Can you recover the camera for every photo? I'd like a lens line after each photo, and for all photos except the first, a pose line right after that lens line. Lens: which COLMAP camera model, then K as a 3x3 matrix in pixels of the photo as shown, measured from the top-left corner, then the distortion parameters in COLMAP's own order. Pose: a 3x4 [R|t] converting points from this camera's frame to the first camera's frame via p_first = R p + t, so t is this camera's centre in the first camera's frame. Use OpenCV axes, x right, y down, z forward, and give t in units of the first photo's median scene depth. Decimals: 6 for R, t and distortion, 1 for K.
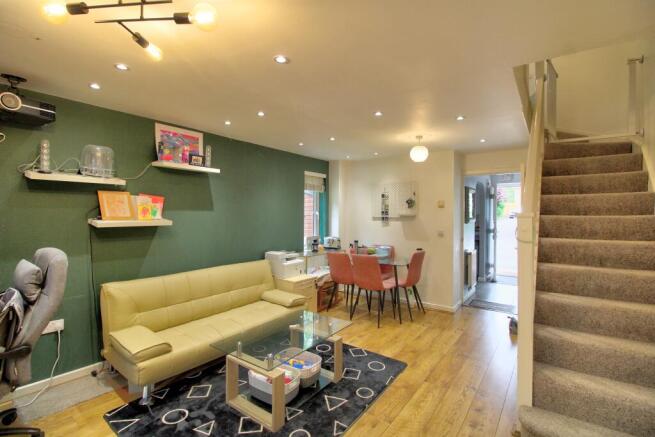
lens RADIAL K [[300.6, 0, 324.4], [0, 300.6, 218.1], [0, 0, 1]] dist [-0.009893, -0.003752]
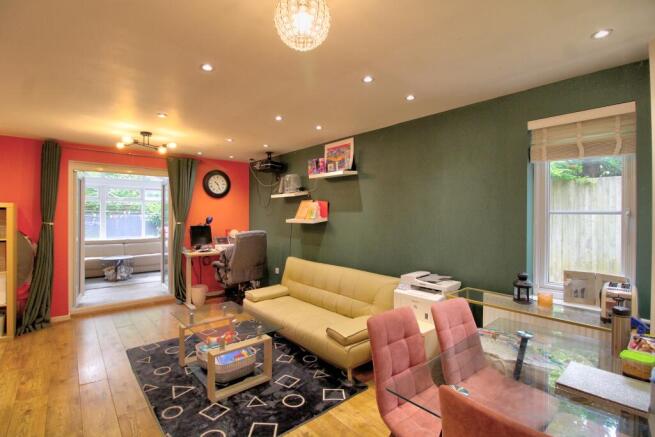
lens RADIAL K [[300.6, 0, 323.8], [0, 300.6, 216.6], [0, 0, 1]] dist [-0.009893, -0.003752]
pose [[-0.204159, 0.006008, -0.978919, 0.690623], [-0.018722, 0.999774, 0.010041, -0.018250], [0.978759, 0.020377, -0.204001, 1.215848]]
